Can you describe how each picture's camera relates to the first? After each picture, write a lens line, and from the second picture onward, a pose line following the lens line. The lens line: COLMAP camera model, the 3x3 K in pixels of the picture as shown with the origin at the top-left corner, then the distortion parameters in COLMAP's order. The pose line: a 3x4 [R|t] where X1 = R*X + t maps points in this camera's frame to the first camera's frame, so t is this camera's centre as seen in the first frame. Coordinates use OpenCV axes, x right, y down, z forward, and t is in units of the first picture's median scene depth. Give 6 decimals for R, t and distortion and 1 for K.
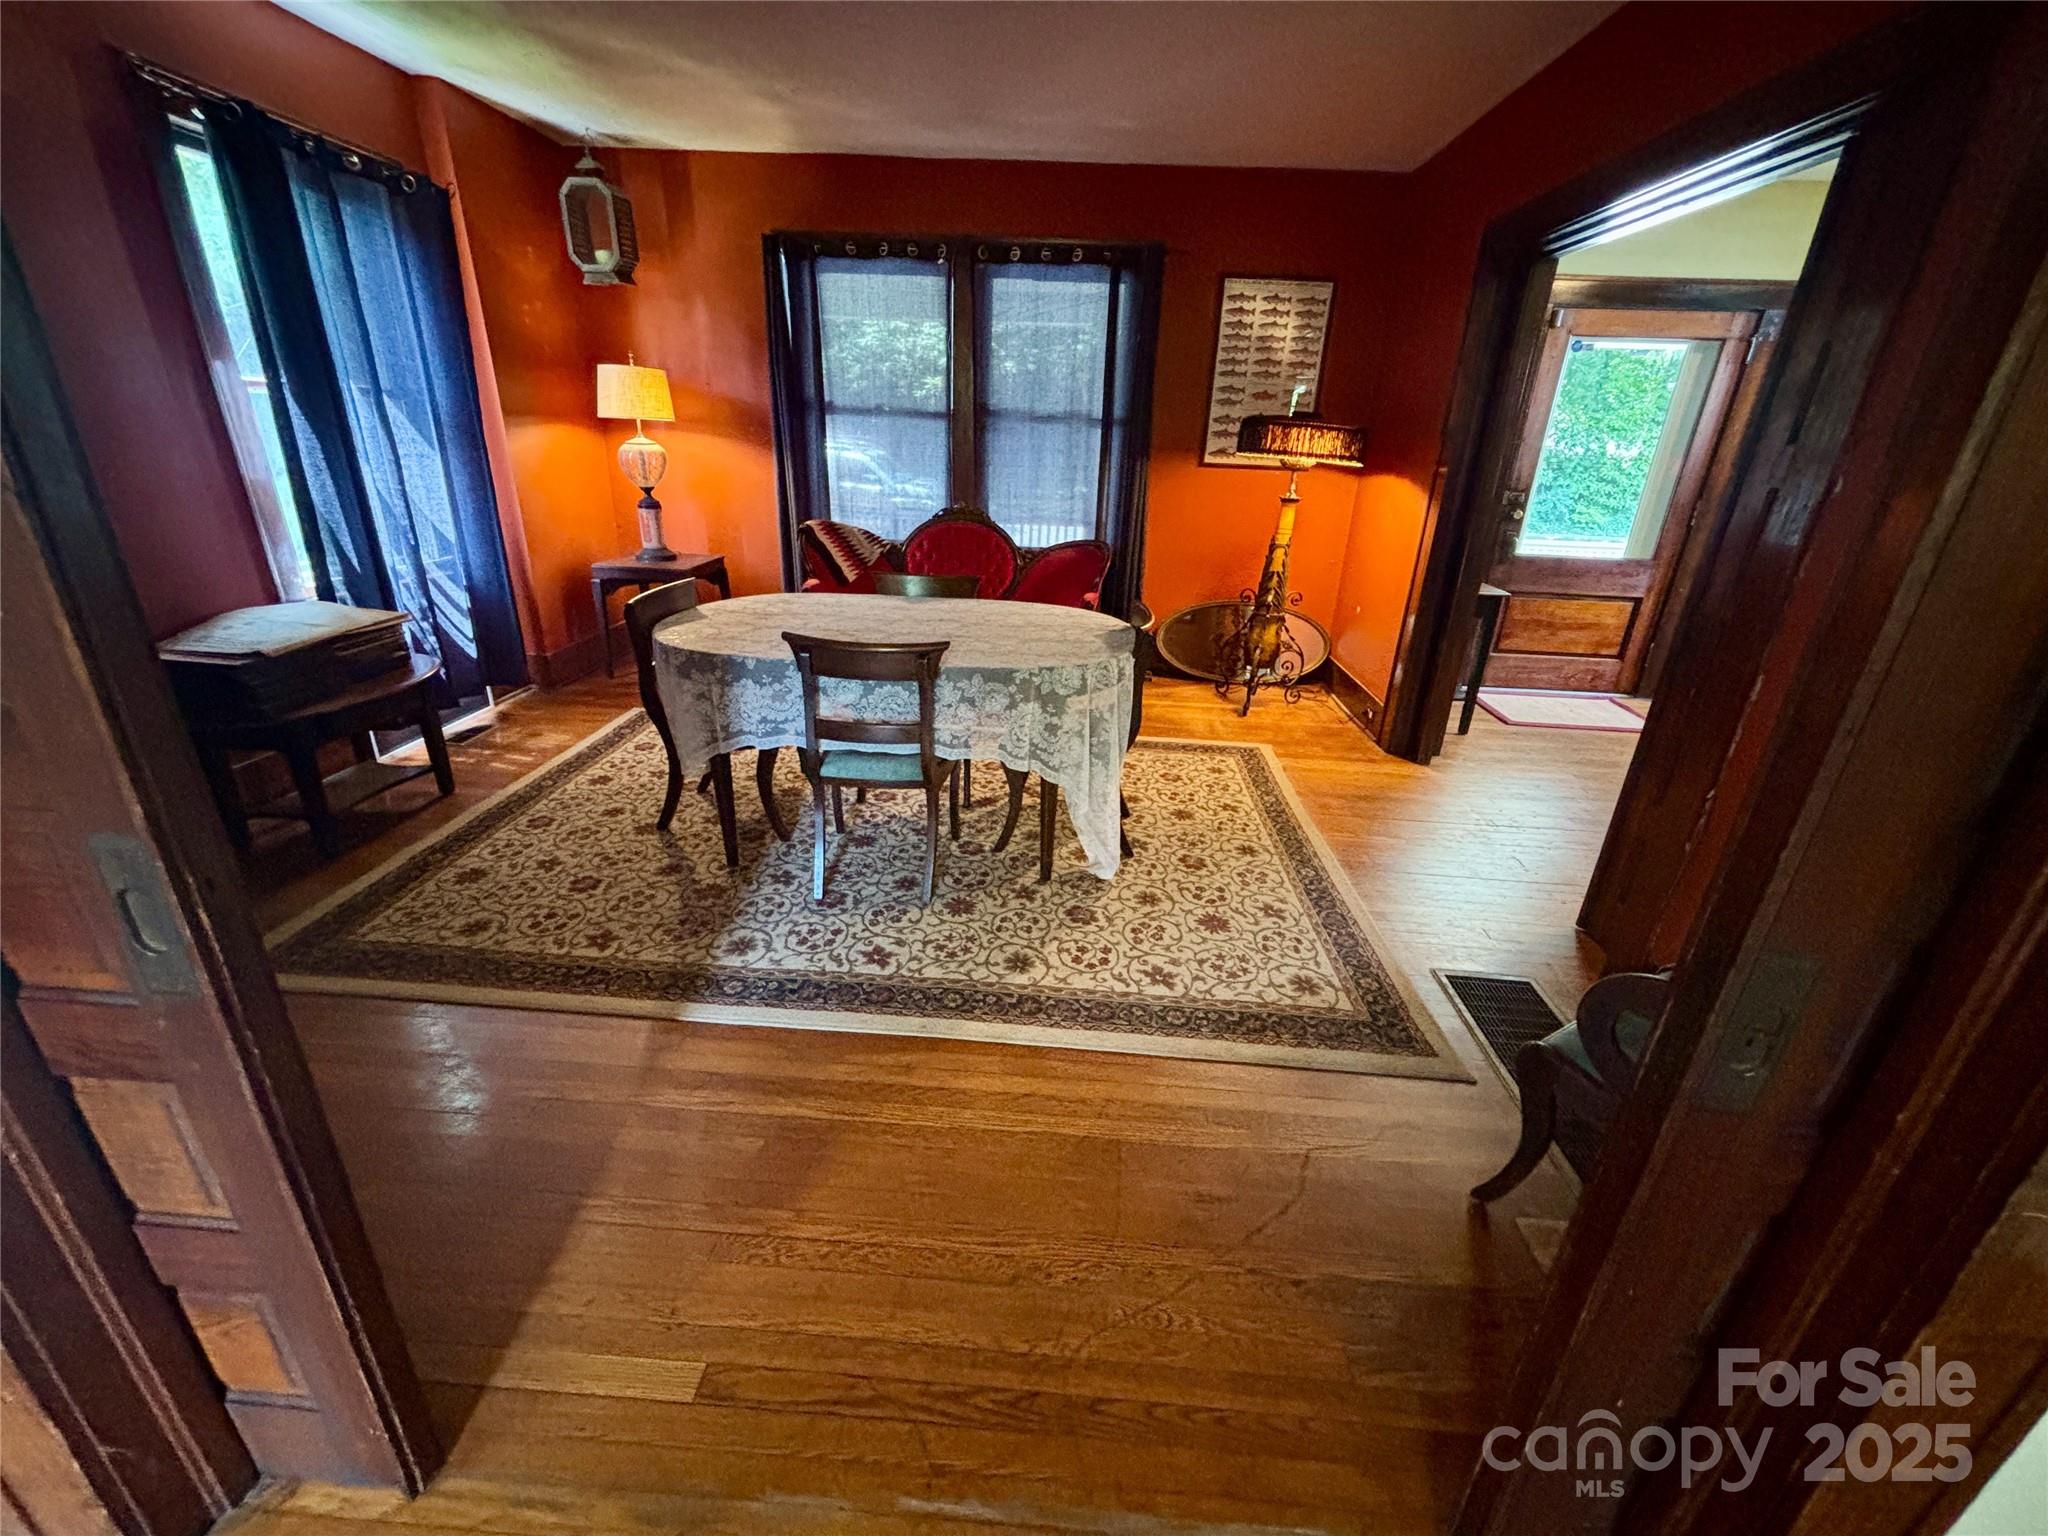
lens RADIAL K [[832.3, 0, 1016.5], [0, 832.3, 762.5], [0, 0, 1]] dist [0.013554, -0.003448]
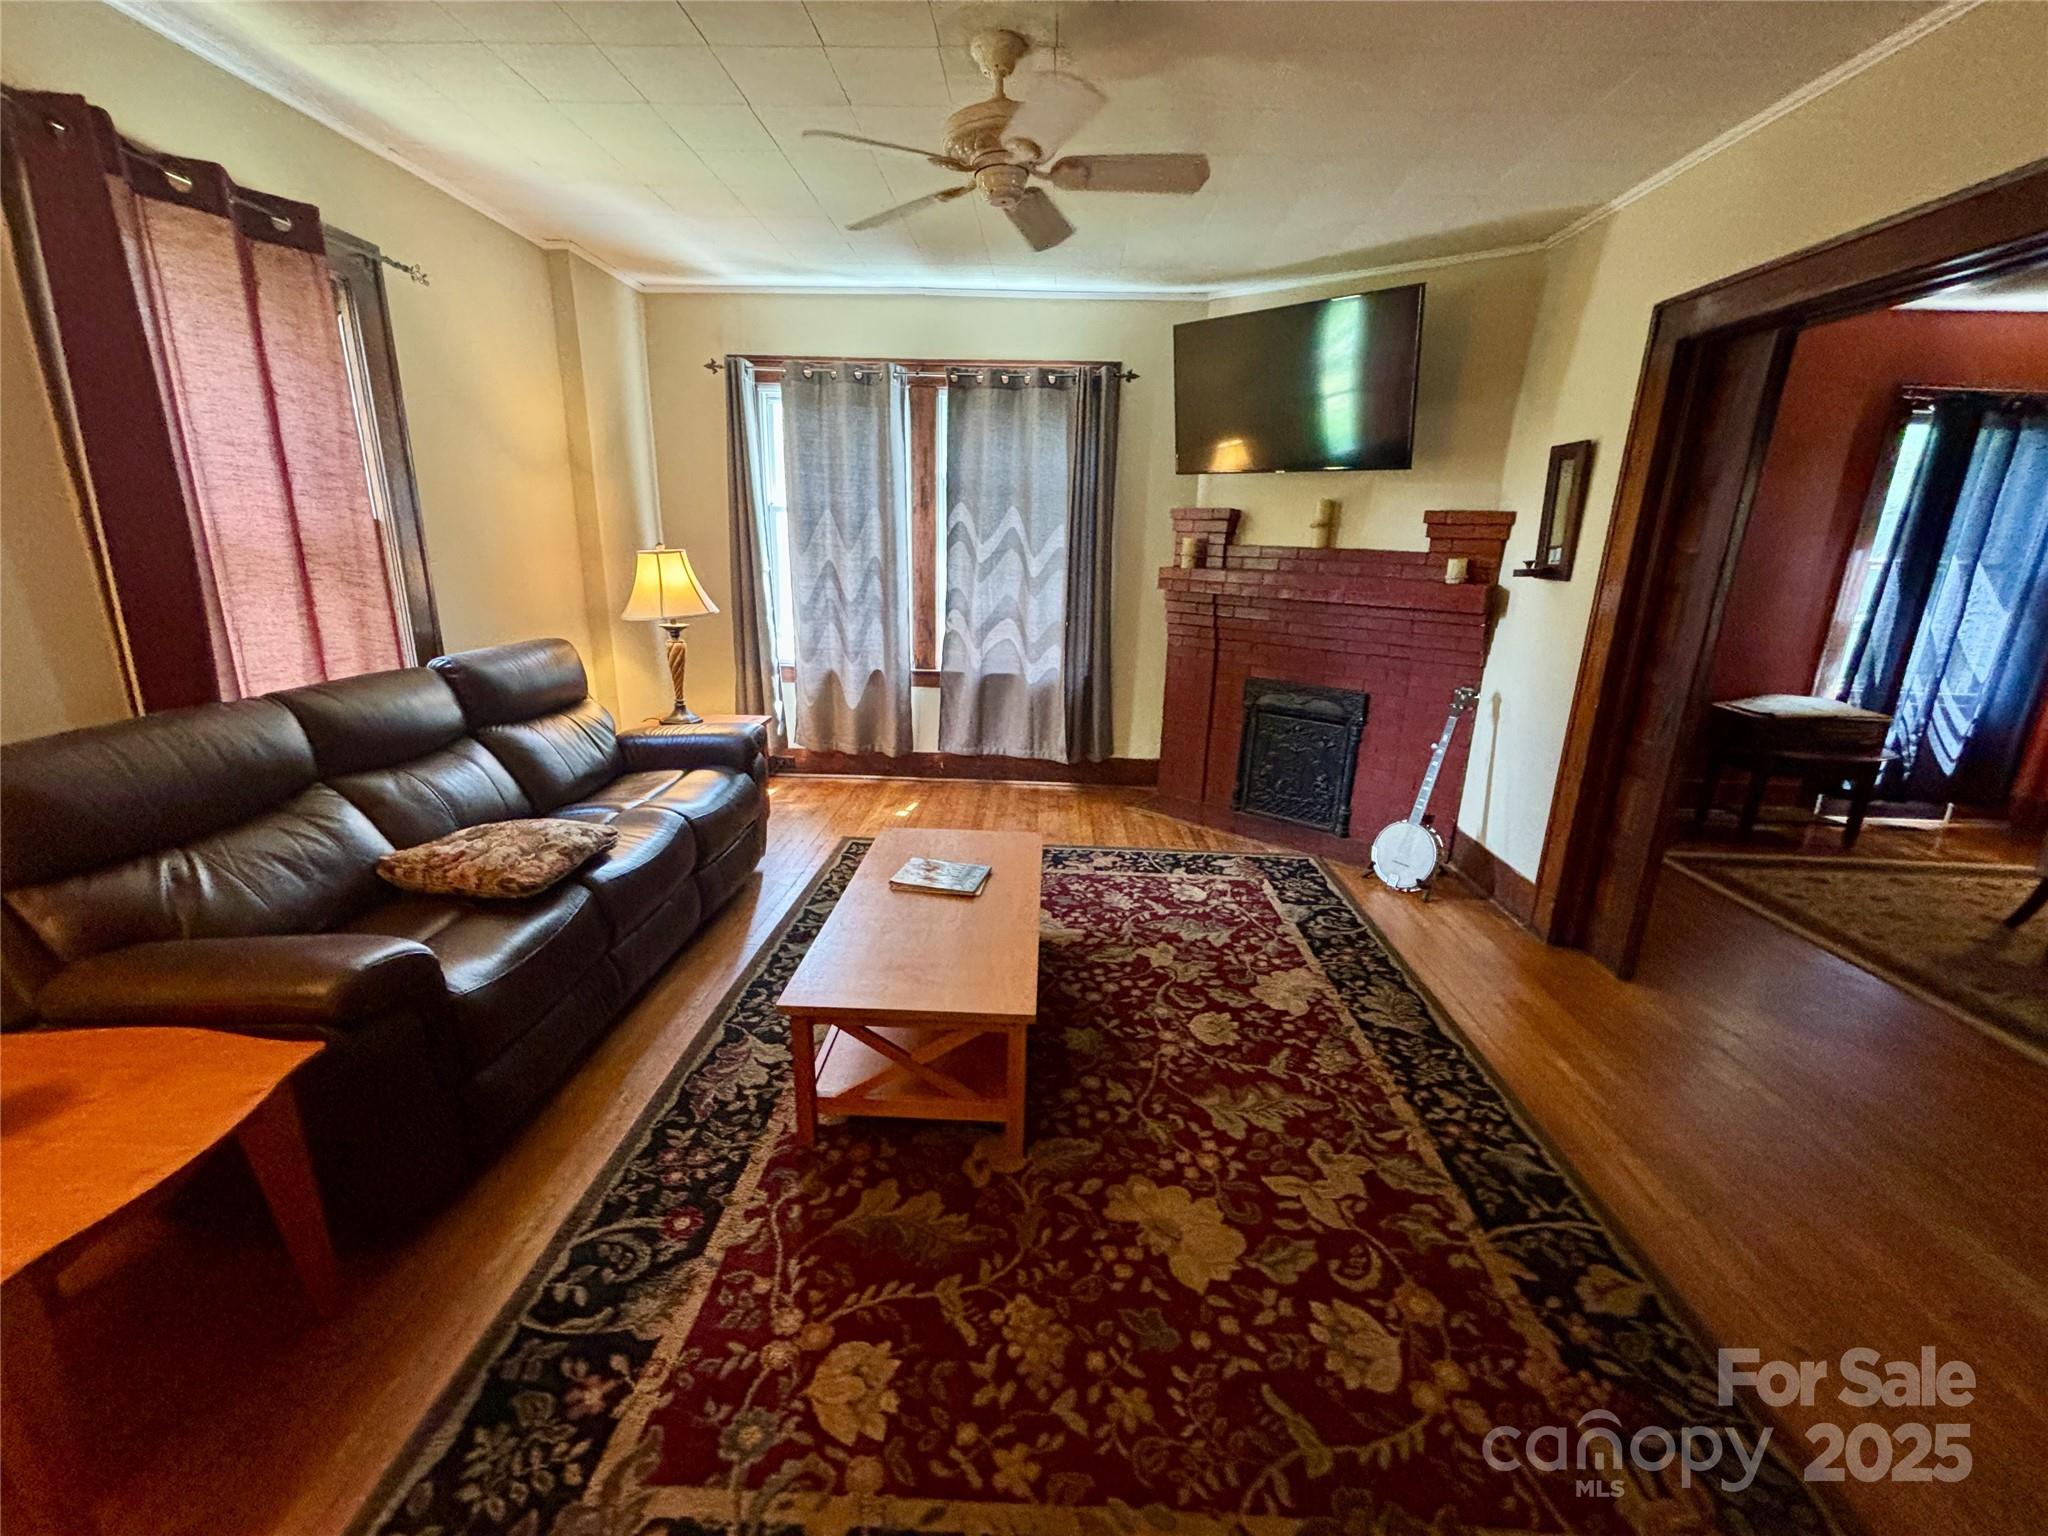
lens RADIAL K [[832.3, 0, 1027.0], [0, 832.3, 758.1], [0, 0, 1]] dist [0.013554, -0.003448]
pose [[0.042286, 0.224723, -0.973505, 0.452265], [-0.400797, 0.896354, 0.189504, 0.149680], [0.915190, 0.382165, 0.127971, -0.357196]]
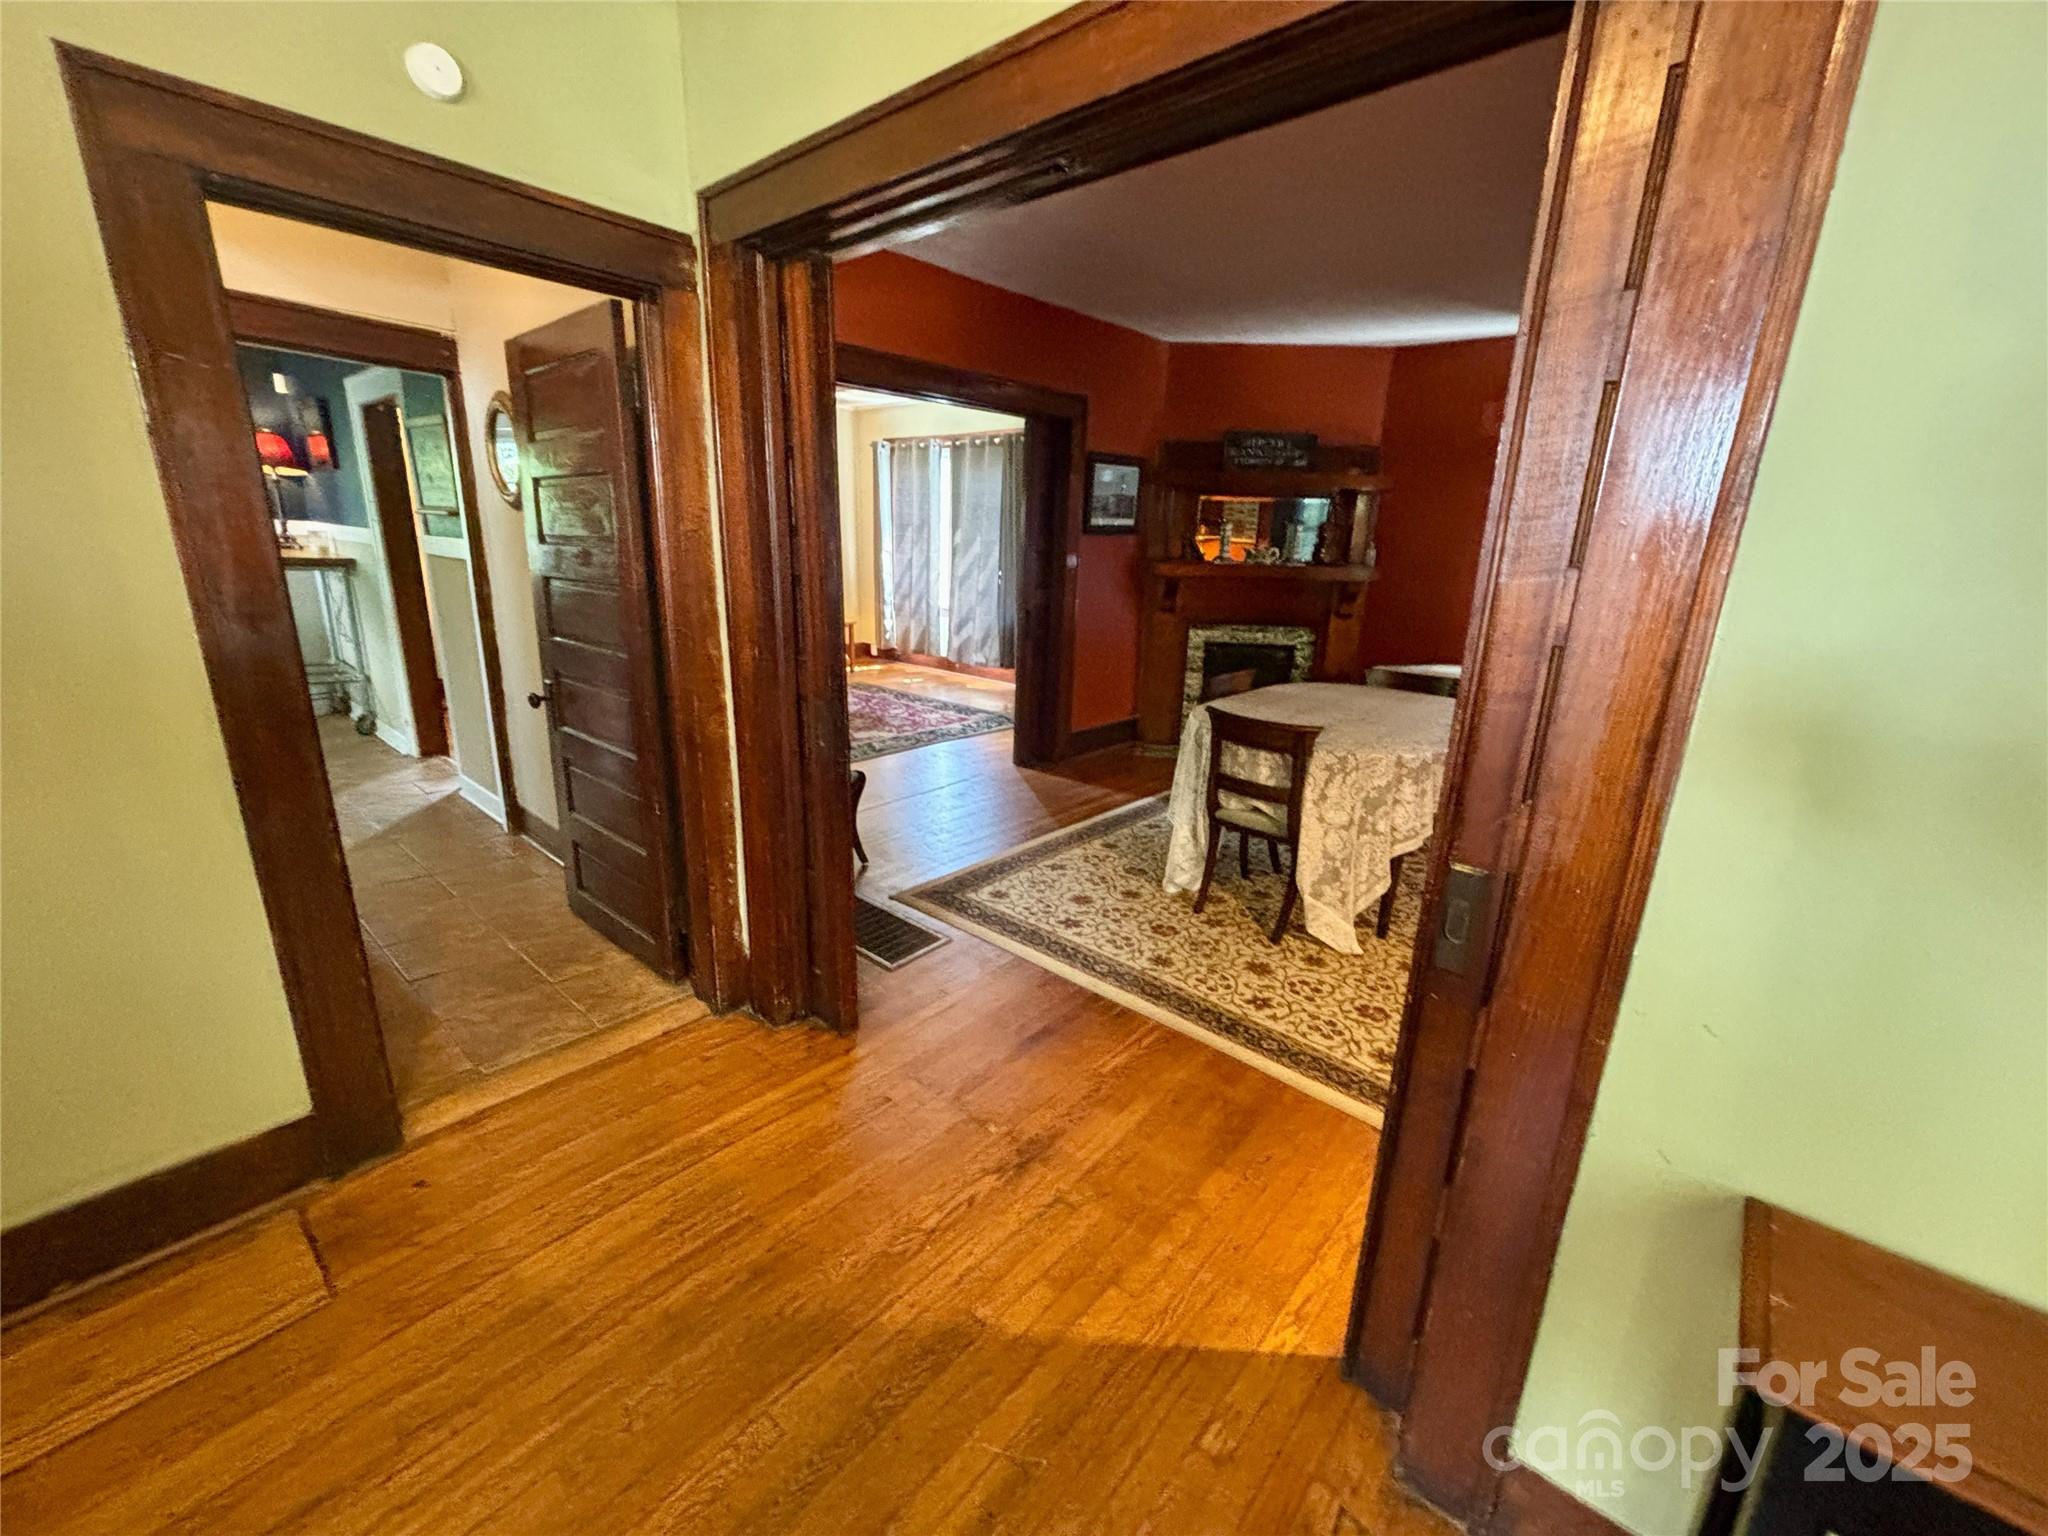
lens RADIAL K [[832.3, 0, 1010.7], [0, 832.3, 768.9], [0, 0, 1]] dist [0.013554, -0.003448]
pose [[-0.621031, 0.165228, -0.766173, 0.846917], [-0.339861, 0.824081, 0.453195, -0.358160], [0.706269, 0.541840, -0.455625, 0.919487]]
